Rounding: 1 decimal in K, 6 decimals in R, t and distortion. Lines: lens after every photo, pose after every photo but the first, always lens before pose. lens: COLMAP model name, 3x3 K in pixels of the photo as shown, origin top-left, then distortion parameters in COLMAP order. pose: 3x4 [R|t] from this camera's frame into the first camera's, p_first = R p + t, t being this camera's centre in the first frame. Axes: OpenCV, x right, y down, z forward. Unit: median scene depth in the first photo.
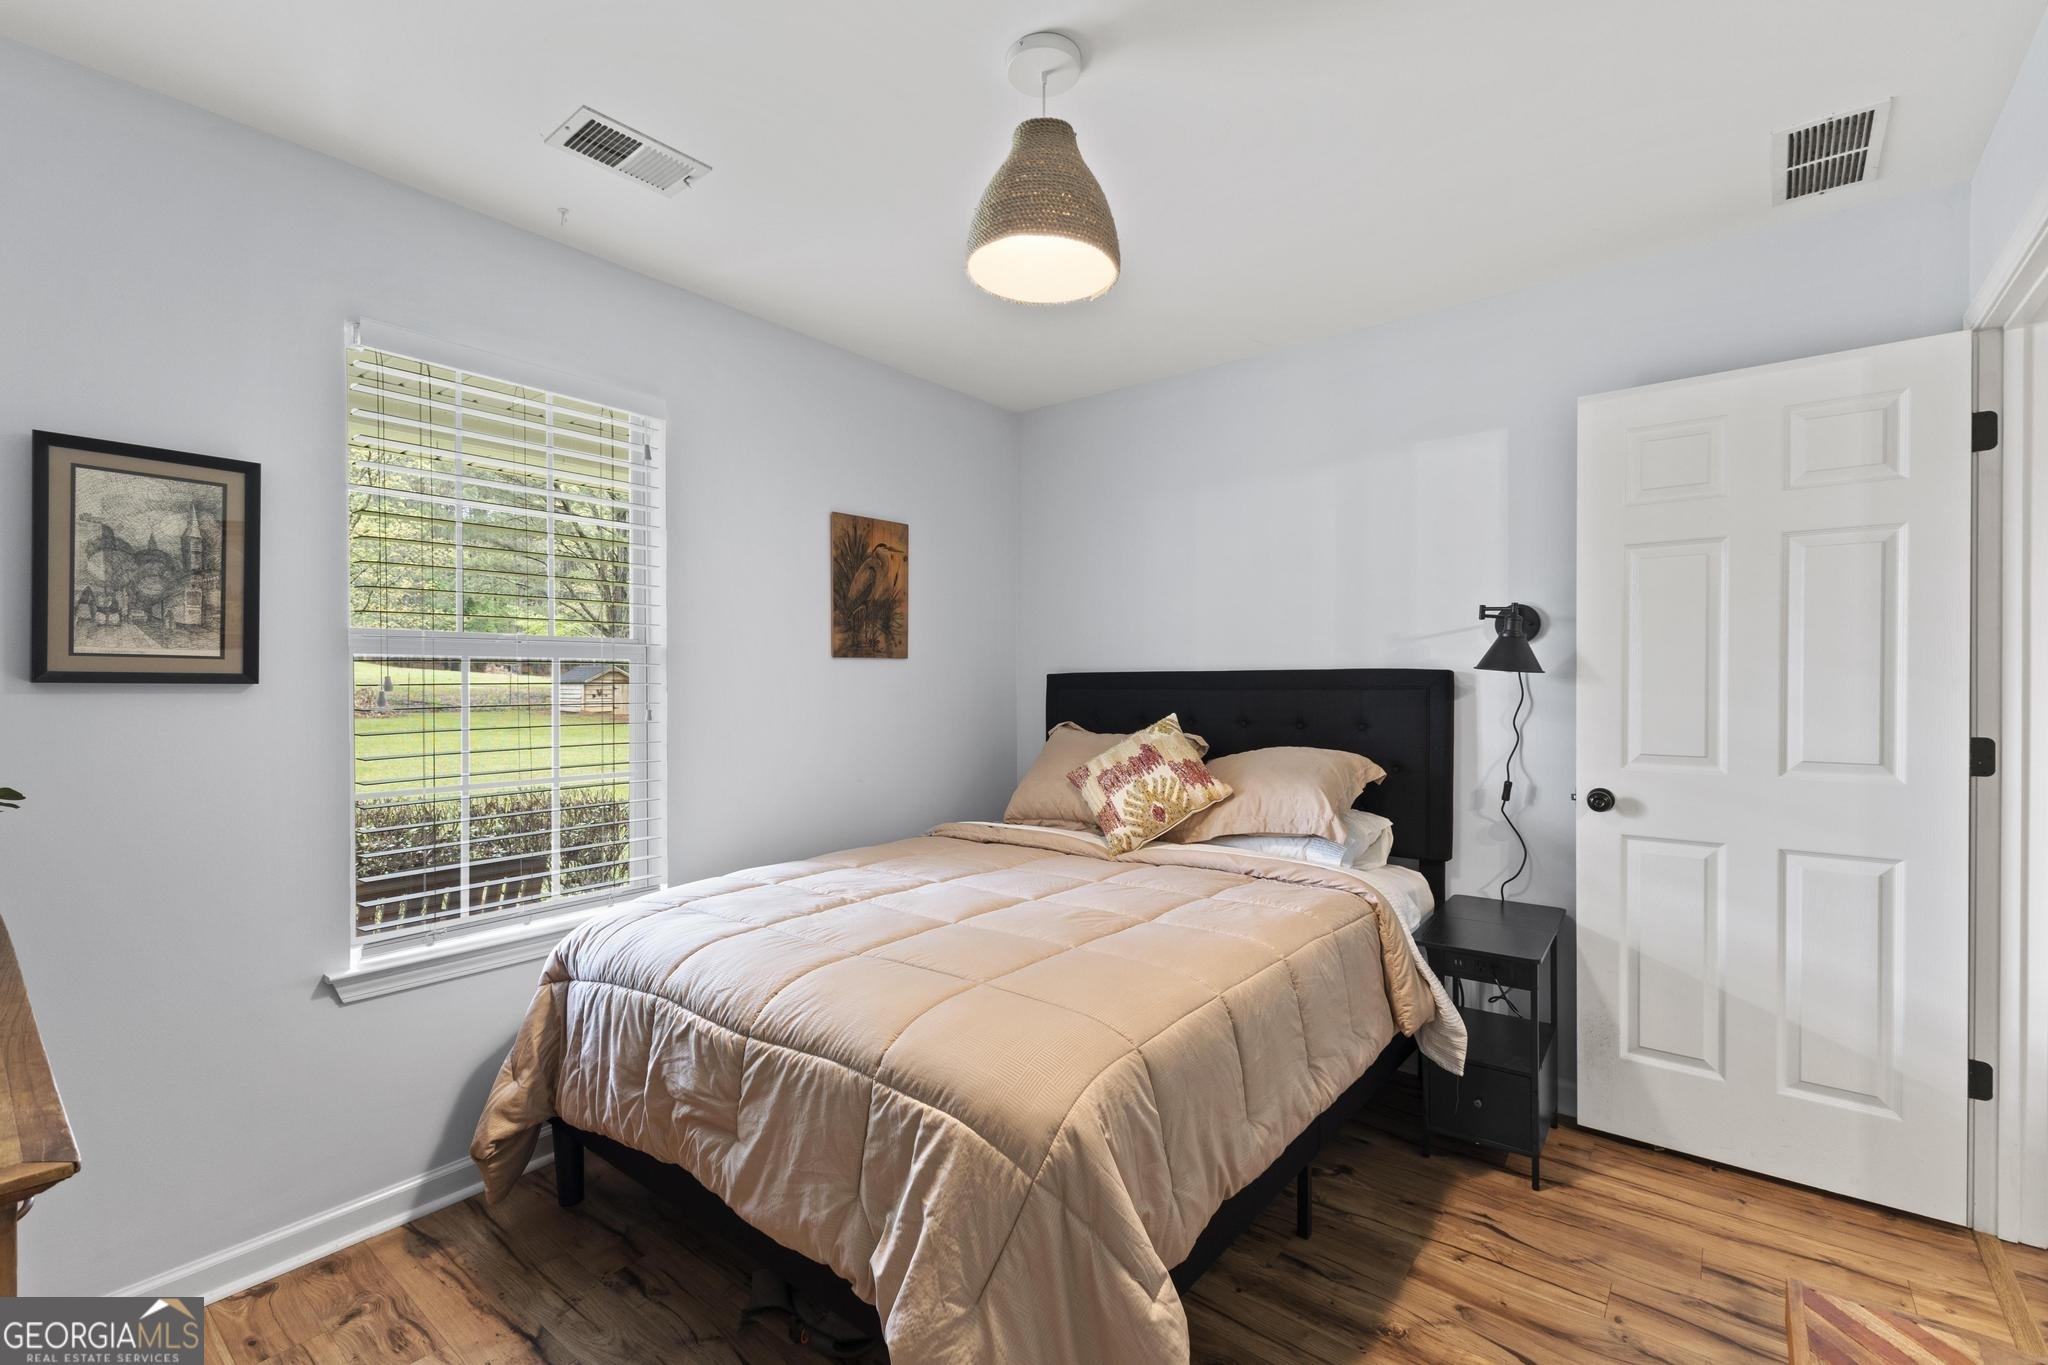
lens RADIAL K [[902.7, 0, 1020.0], [0, 902.7, 687.4], [0, 0, 1]] dist [0.013980, -0.002844]
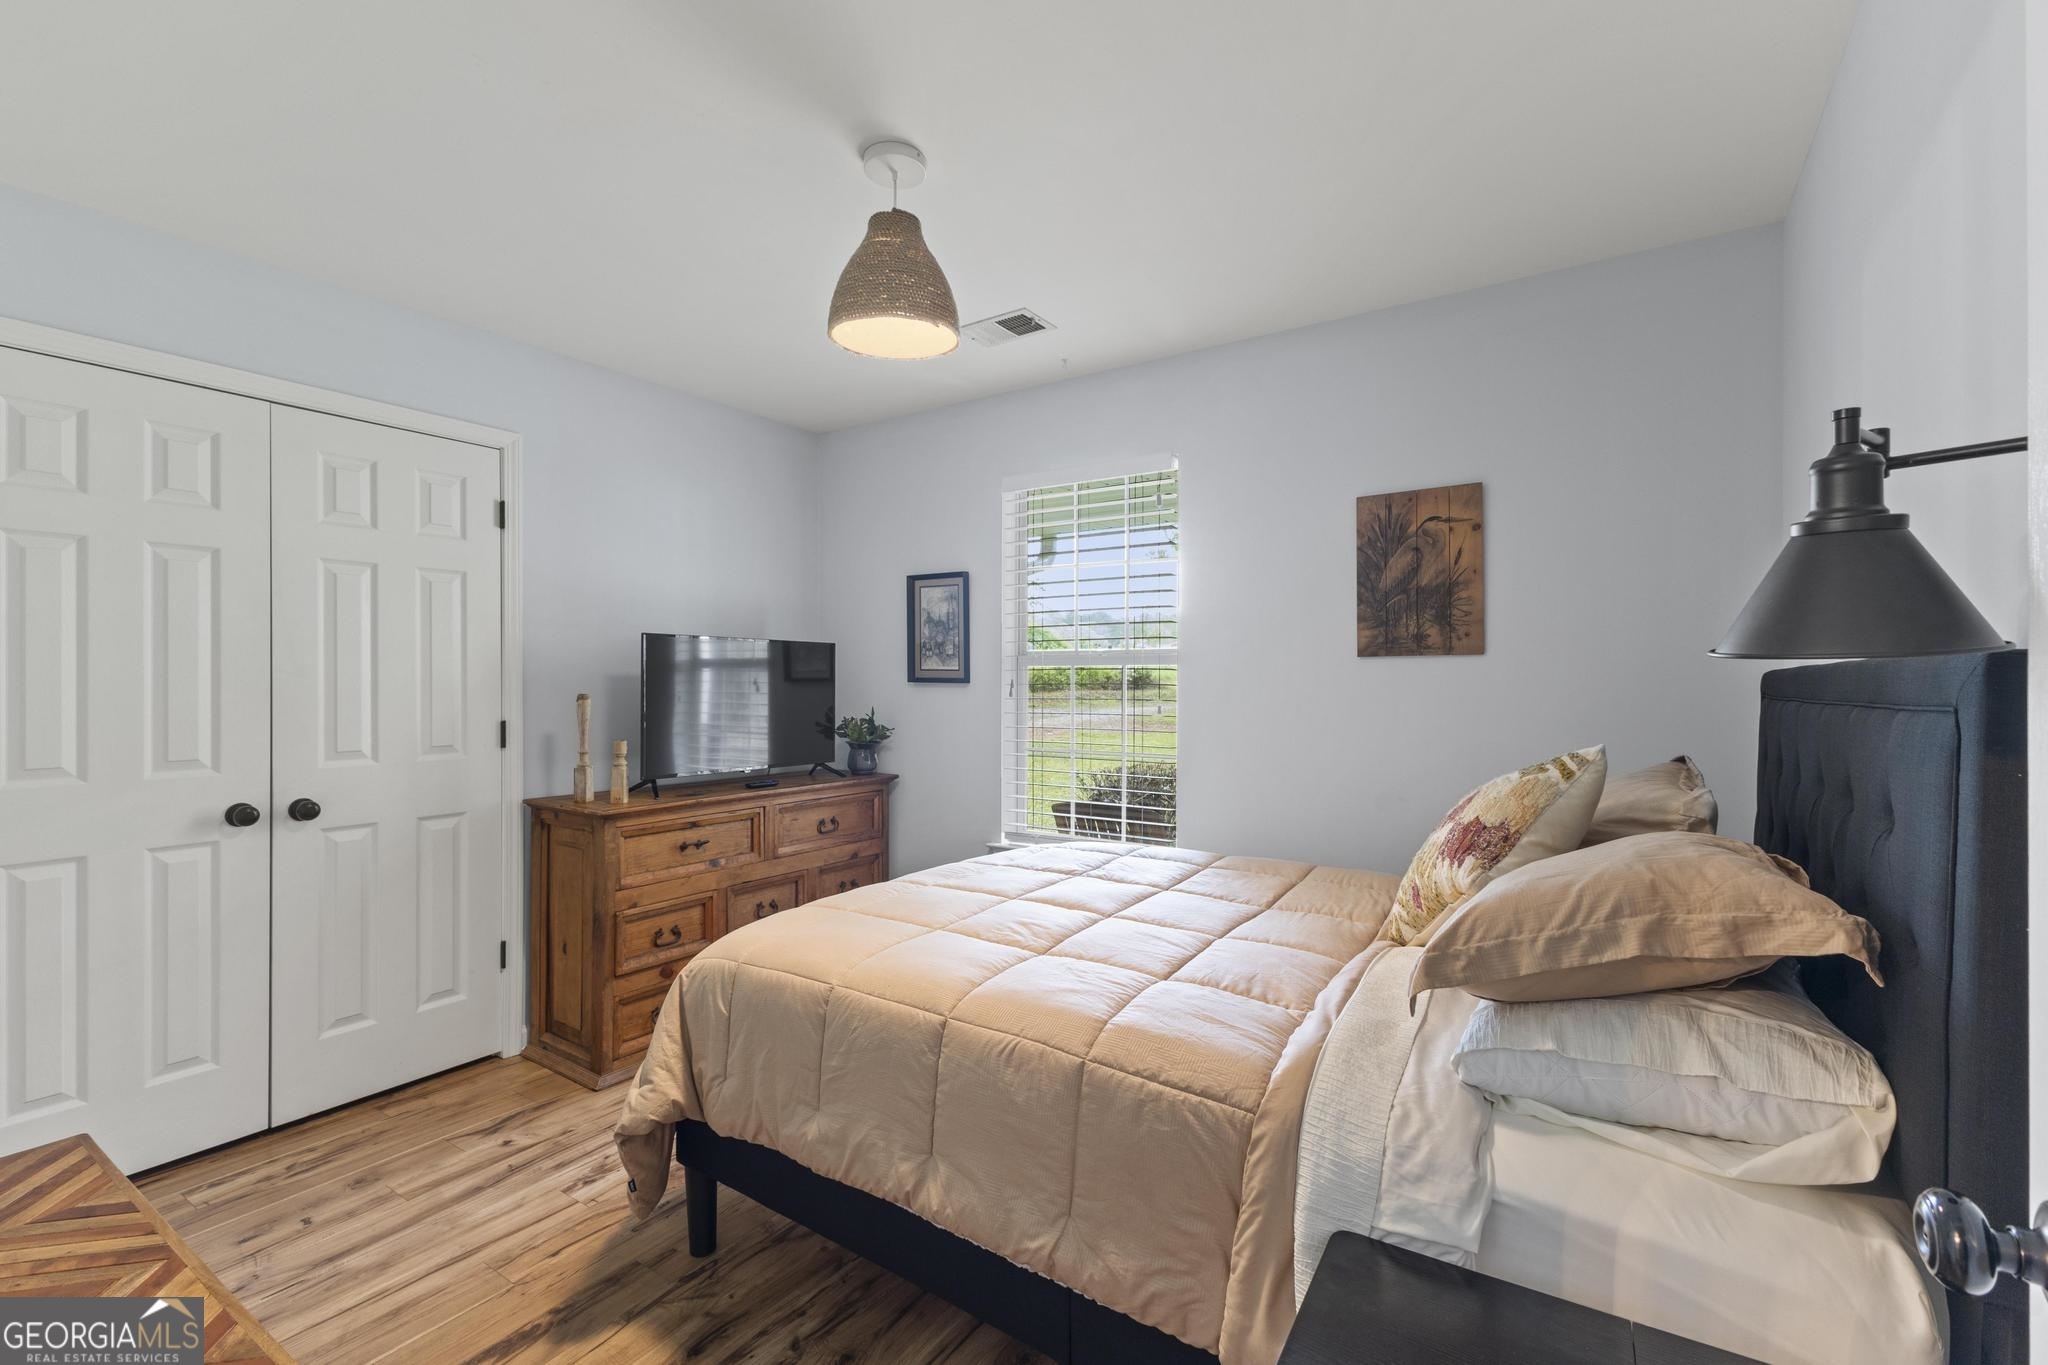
lens RADIAL K [[902.7, 0, 1021.7], [0, 902.7, 677.1], [0, 0, 1]] dist [0.013980, -0.002844]
pose [[0.078258, 0.003013, -0.996929, 0.673200], [-0.003682, 0.999989, 0.002733, -0.013892], [0.996926, 0.003457, 0.078268, 0.586162]]
